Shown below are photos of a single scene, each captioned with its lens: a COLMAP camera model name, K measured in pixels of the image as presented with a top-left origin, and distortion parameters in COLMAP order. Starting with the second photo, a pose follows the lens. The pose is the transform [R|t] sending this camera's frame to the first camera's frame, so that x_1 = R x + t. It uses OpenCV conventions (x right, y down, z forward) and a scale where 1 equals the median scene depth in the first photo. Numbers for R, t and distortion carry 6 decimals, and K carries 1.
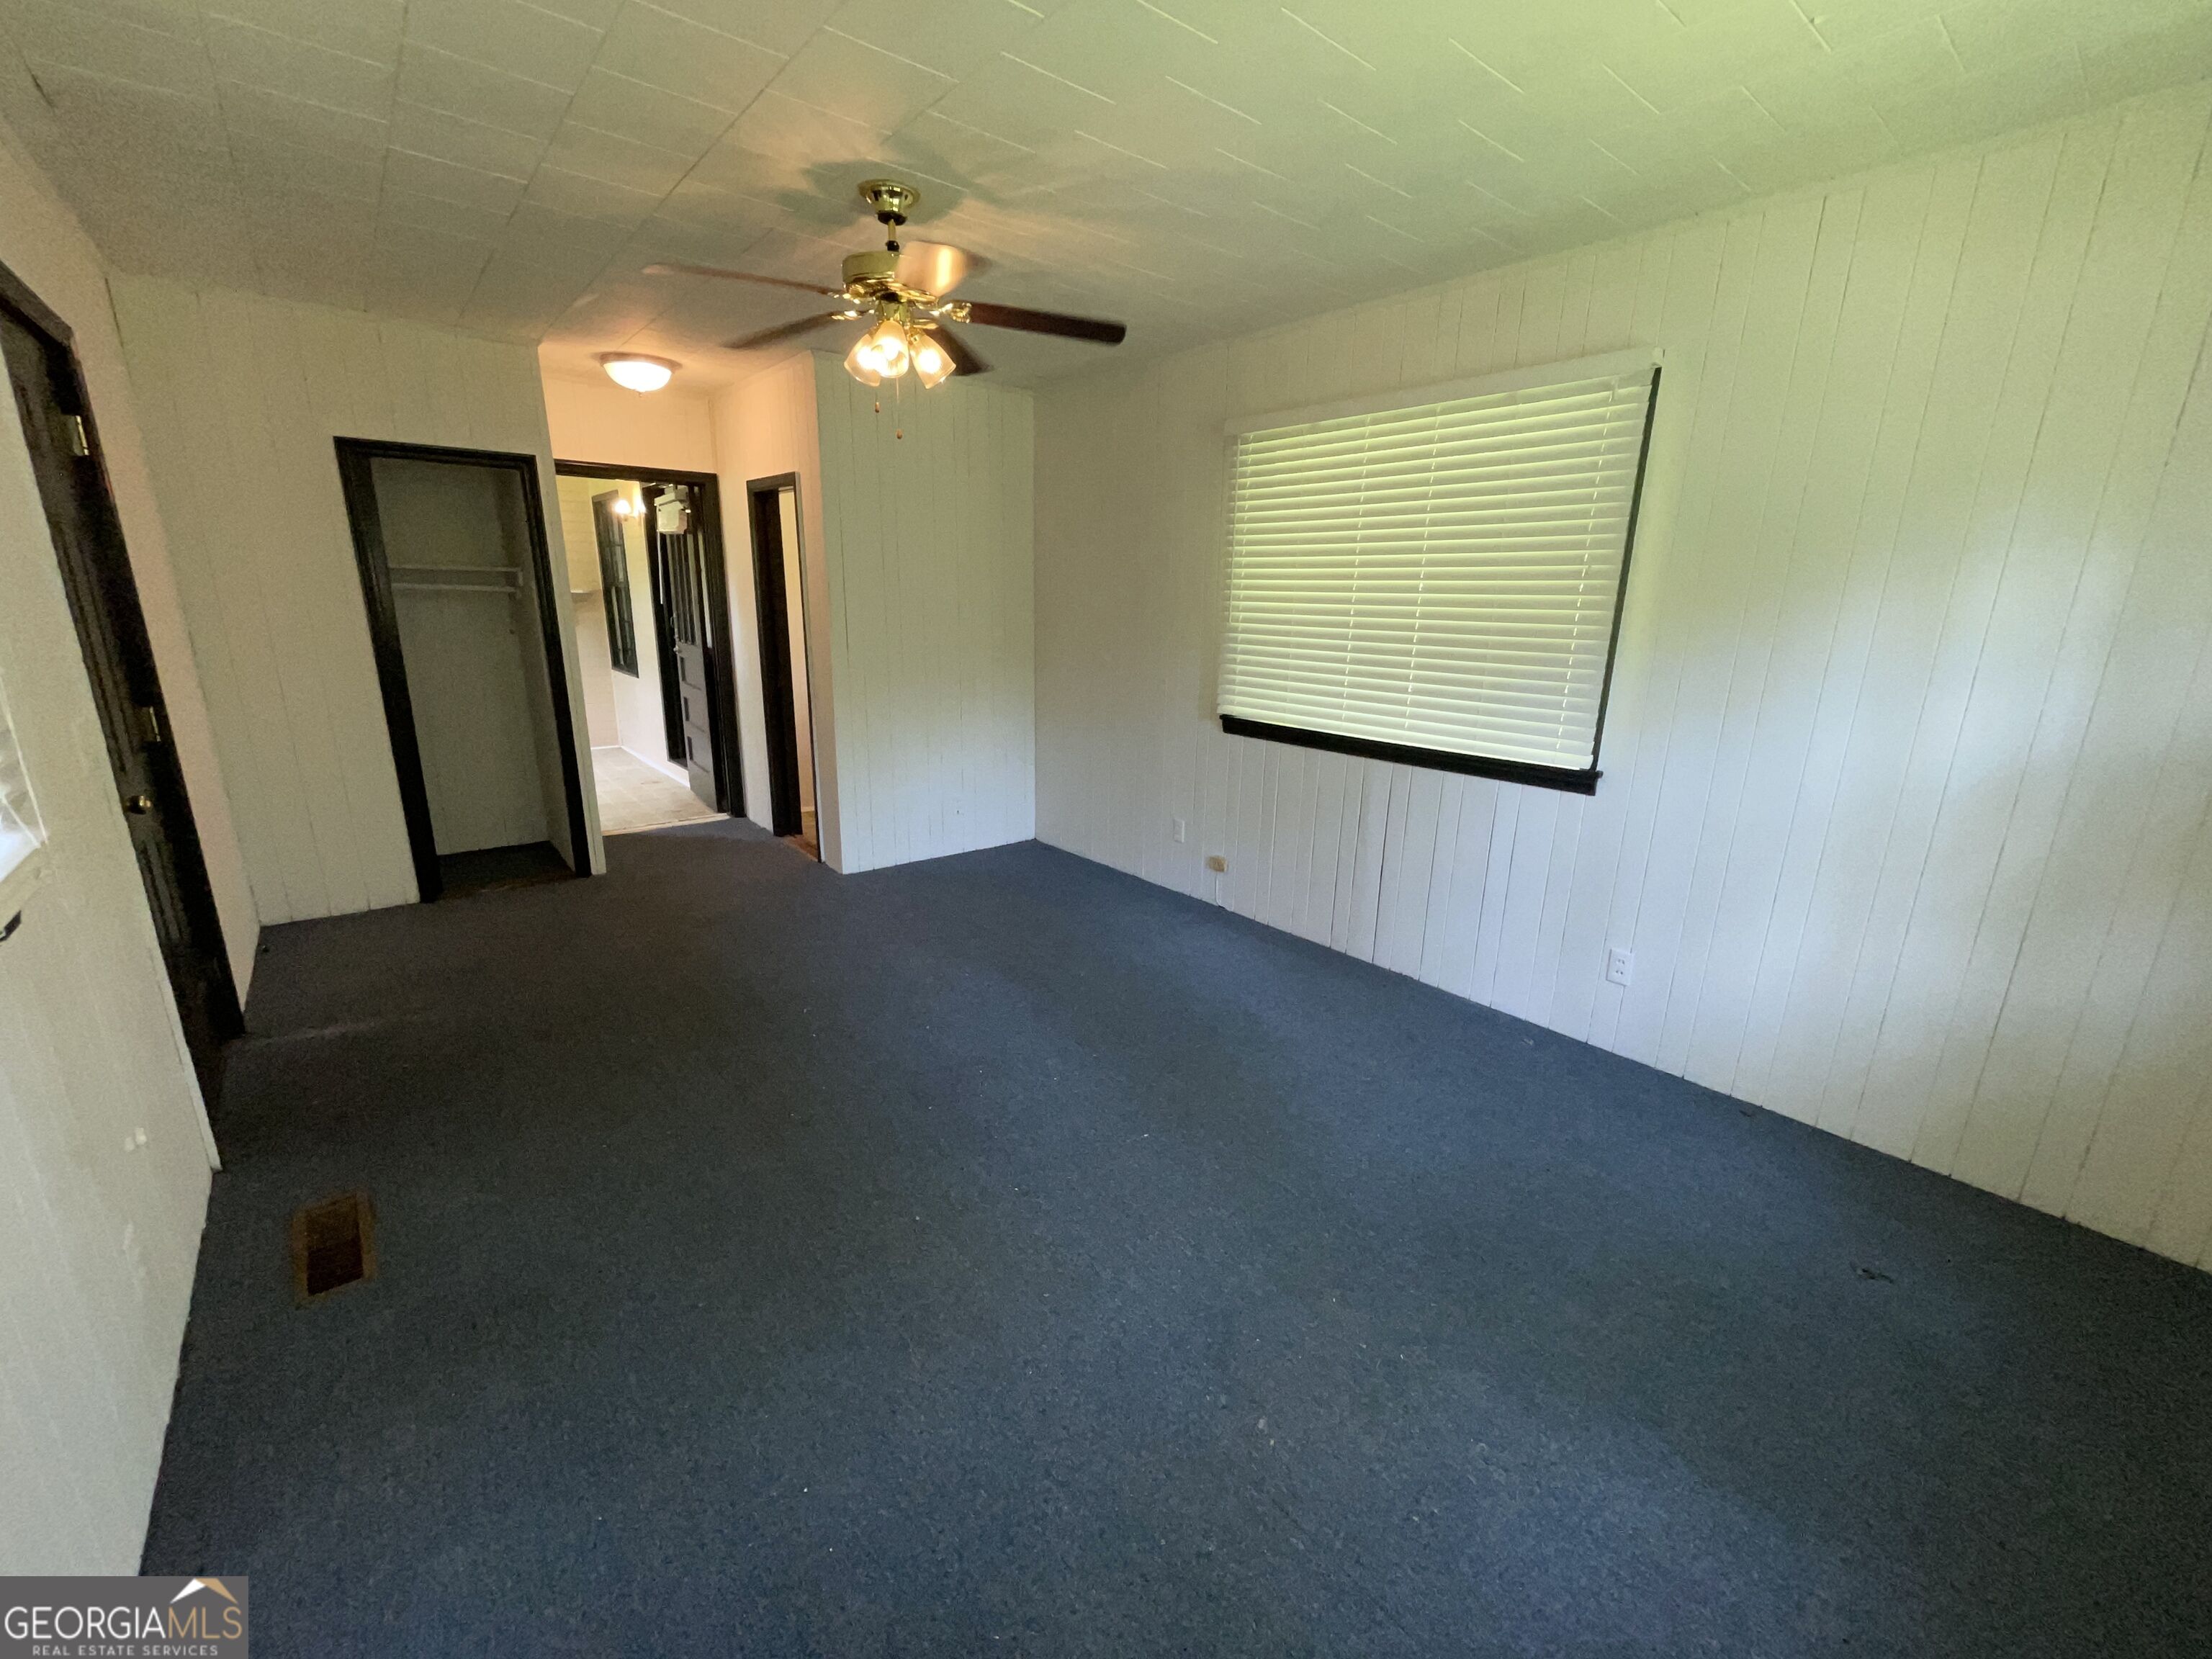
lens RADIAL K [[903.0, 0, 1107.3], [0, 903.0, 831.7], [0, 0, 1]] dist [-0.002768, -0.000475]
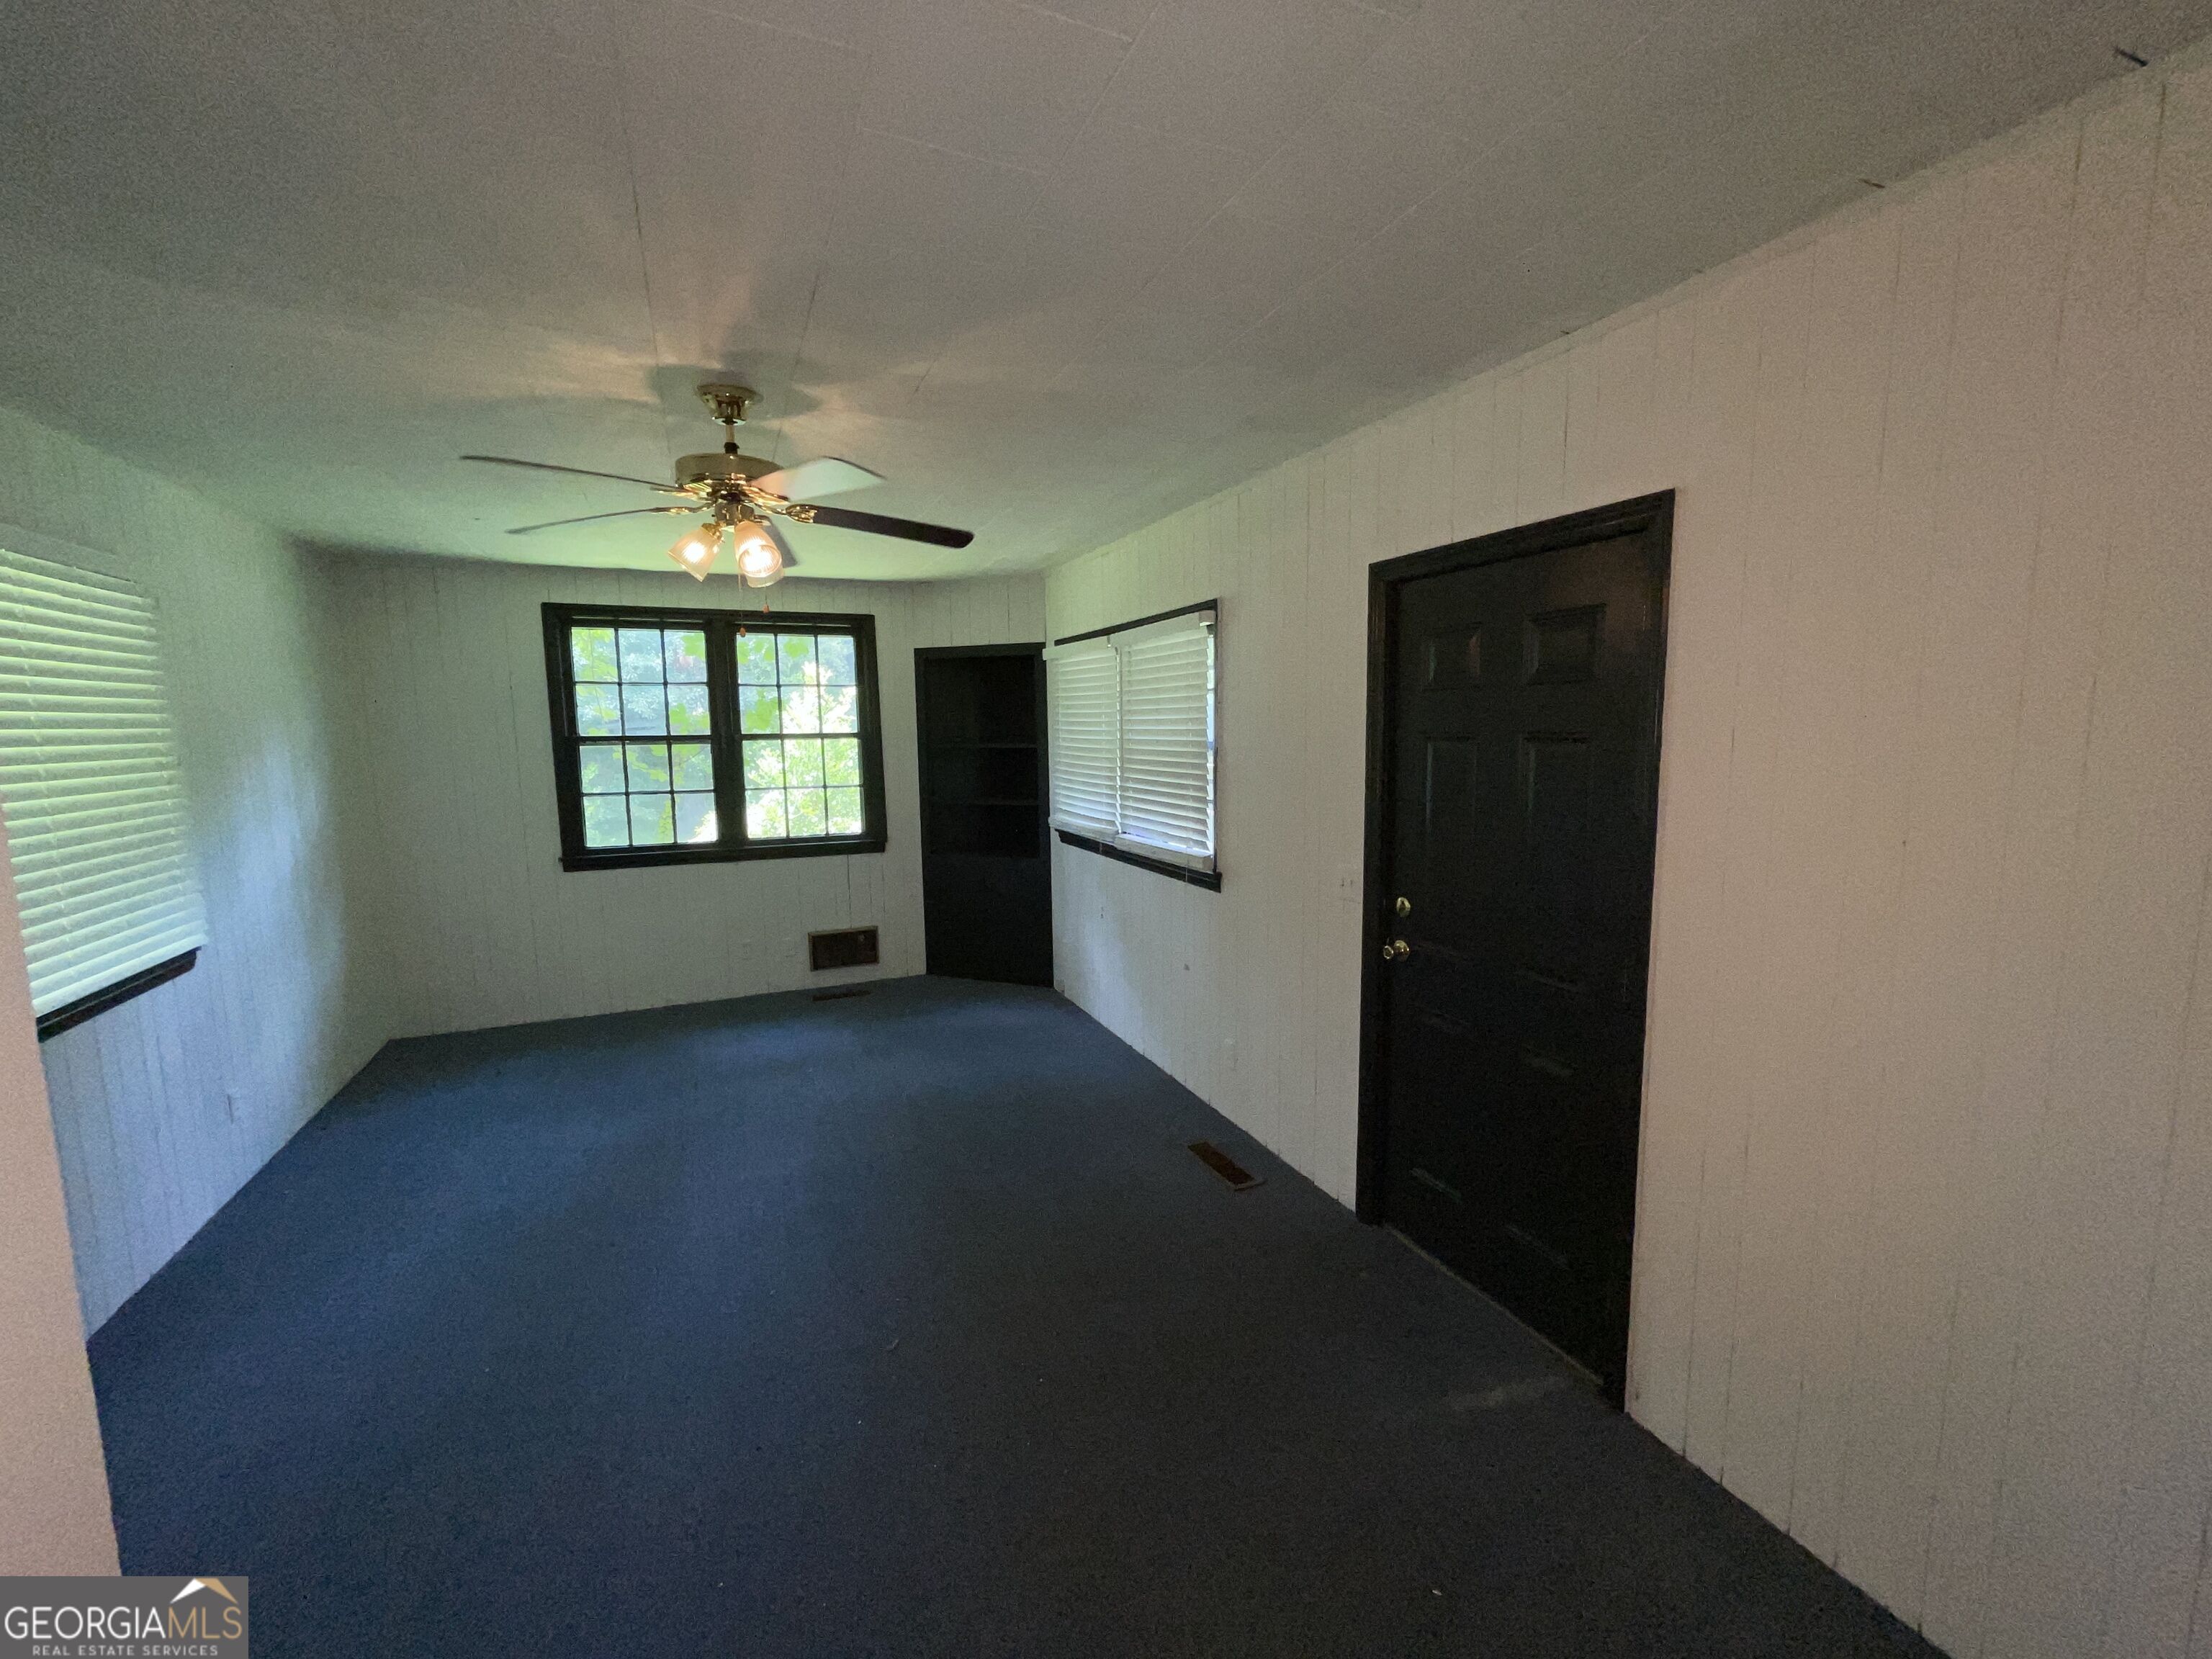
lens RADIAL K [[903.0, 0, 1112.3], [0, 903.0, 831.7], [0, 0, 1]] dist [-0.002768, -0.000475]
pose [[-0.964489, -0.032799, 0.262080, -0.903850], [0.066969, 0.929467, 0.362776, -0.615500], [-0.255494, 0.367444, -0.894264, 1.941308]]
